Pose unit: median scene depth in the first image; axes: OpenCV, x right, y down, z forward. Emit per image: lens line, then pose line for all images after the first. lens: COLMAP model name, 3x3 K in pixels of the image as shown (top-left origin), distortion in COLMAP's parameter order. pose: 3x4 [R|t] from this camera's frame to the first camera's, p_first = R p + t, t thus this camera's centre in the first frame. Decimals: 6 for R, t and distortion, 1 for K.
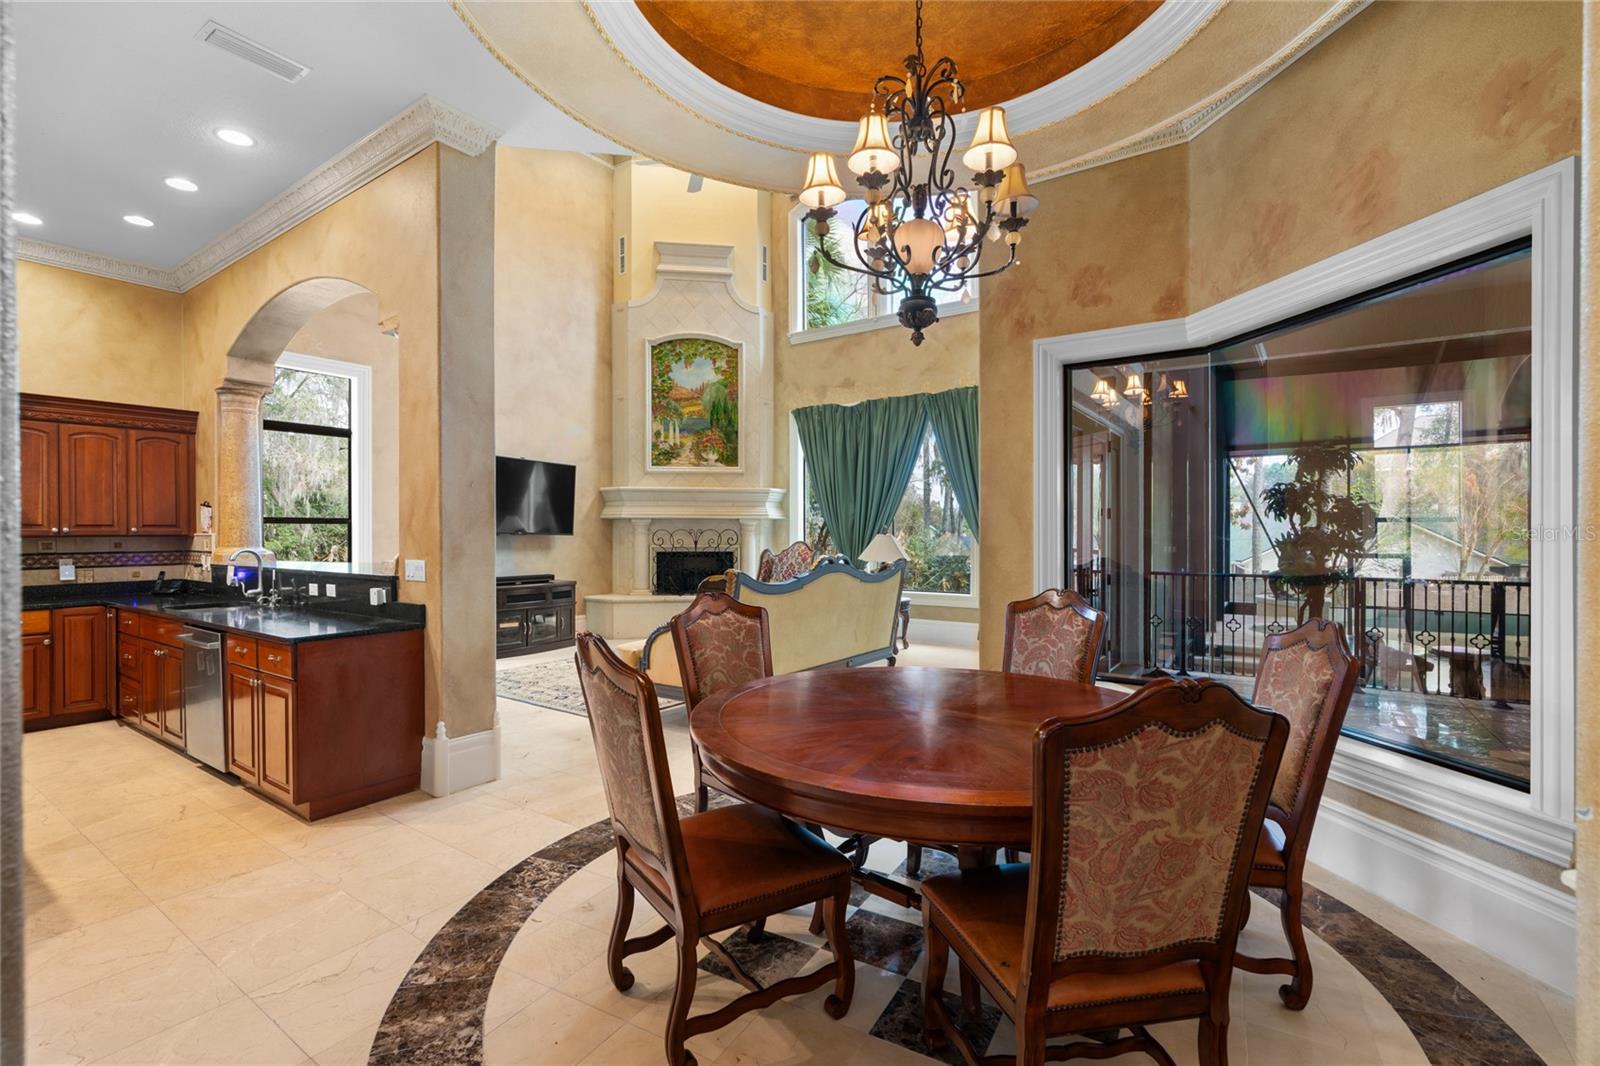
lens RADIAL K [[722.3, 0, 797.8], [0, 722.3, 537.0], [0, 0, 1]] dist [-0.013352, 0.001161]
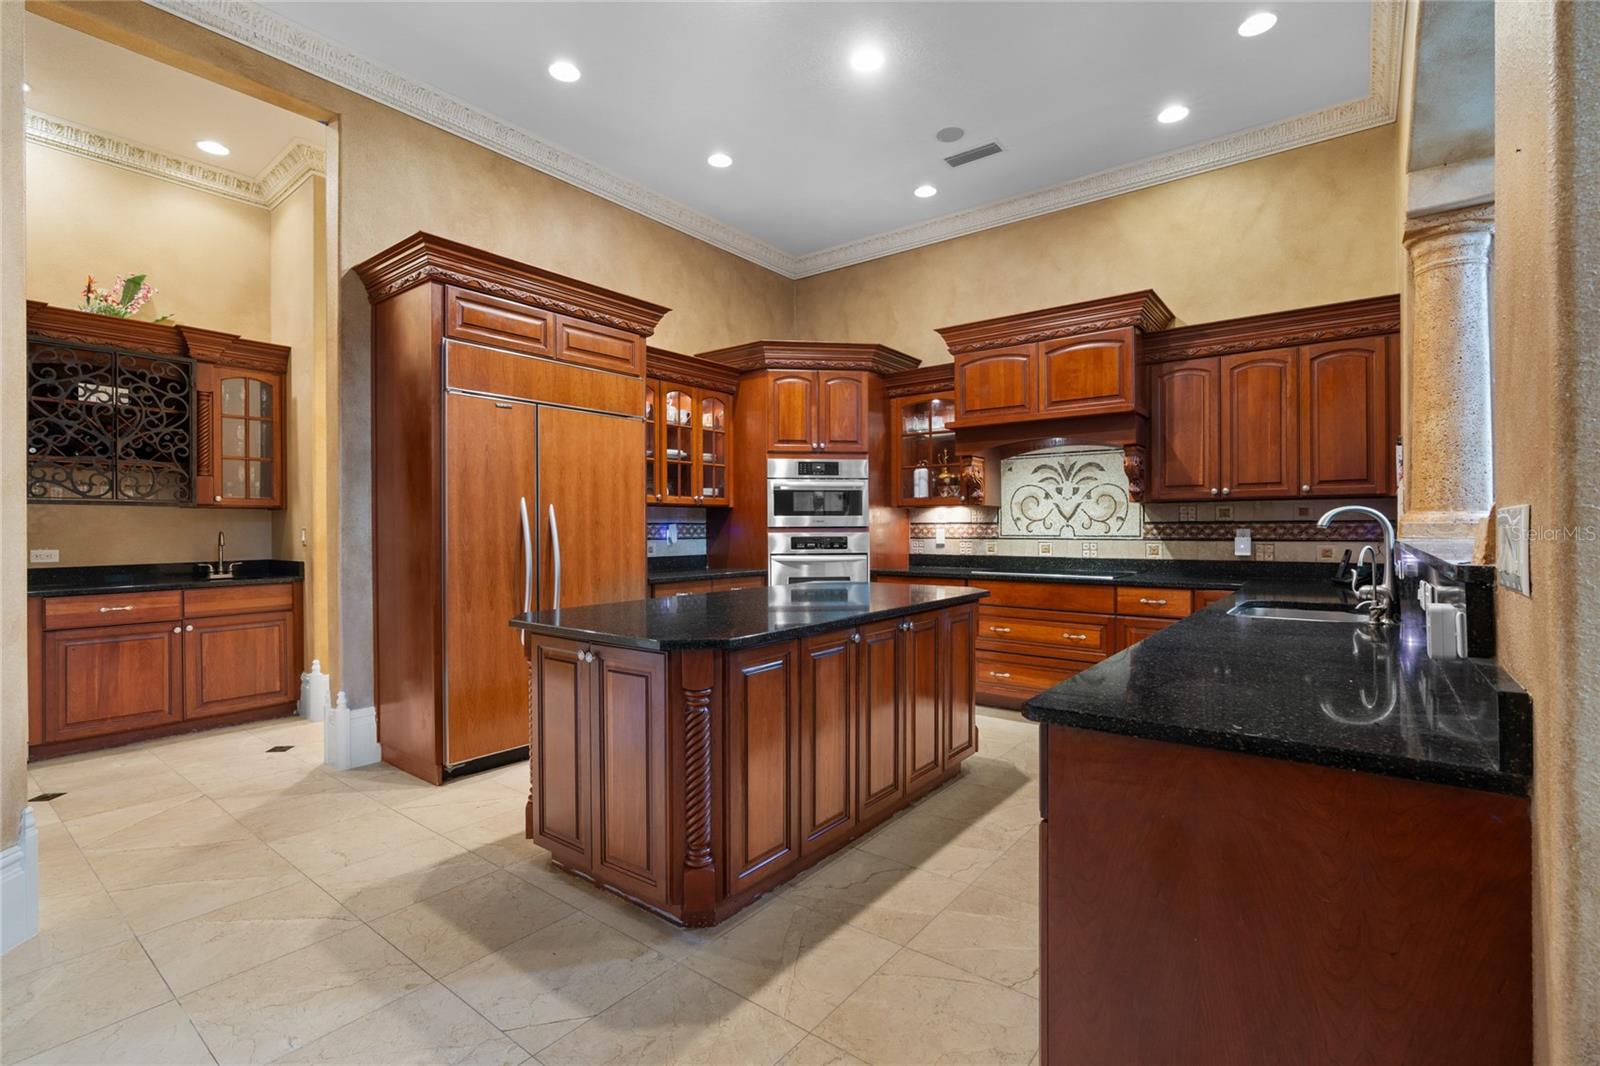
lens RADIAL K [[722.3, 0, 797.1], [0, 722.3, 530.8], [0, 0, 1]] dist [-0.013352, 0.001161]
pose [[-0.058636, 0.006682, -0.998257, -0.199845], [-0.003186, 0.999971, 0.006881, 0.028572], [0.998274, 0.003584, -0.058613, 0.546796]]
